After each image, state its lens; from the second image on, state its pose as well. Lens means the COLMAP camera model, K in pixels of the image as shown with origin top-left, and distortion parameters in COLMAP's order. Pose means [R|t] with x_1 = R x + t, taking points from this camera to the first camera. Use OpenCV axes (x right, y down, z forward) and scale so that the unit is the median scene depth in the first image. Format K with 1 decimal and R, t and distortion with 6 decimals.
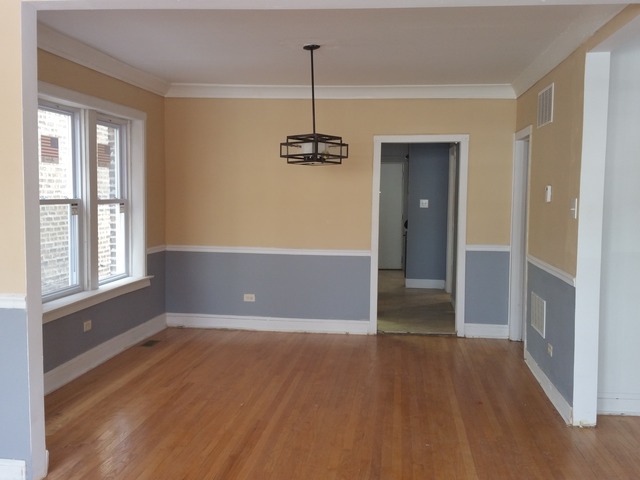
lens RADIAL K [[690.5, 0, 321.5], [0, 690.5, 244.5], [0, 0, 1]] dist [0.153719, -0.310172]
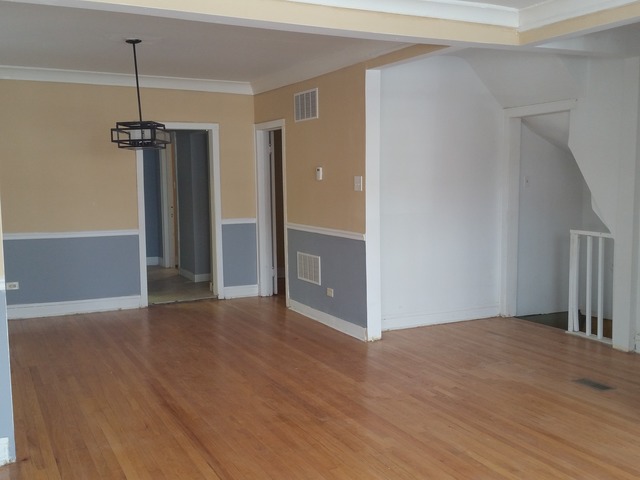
lens RADIAL K [[690.5, 0, 321.5], [0, 690.5, 244.5], [0, 0, 1]] dist [0.153719, -0.310172]
pose [[0.836828, -0.071368, 0.542795, -0.314518], [0.058207, 0.997445, 0.041409, 0.004481], [-0.544363, -0.003058, 0.838844, -0.065746]]
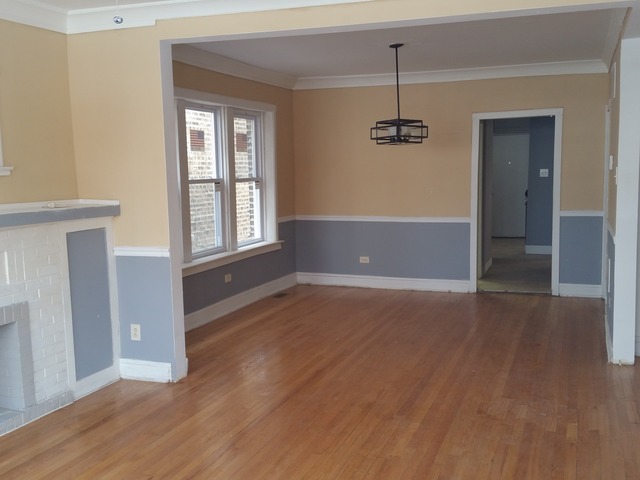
lens RADIAL K [[690.5, 0, 321.5], [0, 690.5, 244.5], [0, 0, 1]] dist [0.153719, -0.310172]
pose [[0.971539, -0.002637, -0.236866, 0.116955], [0.011739, 0.999245, 0.037027, 0.008879], [0.236590, -0.038754, 0.970837, -0.164270]]
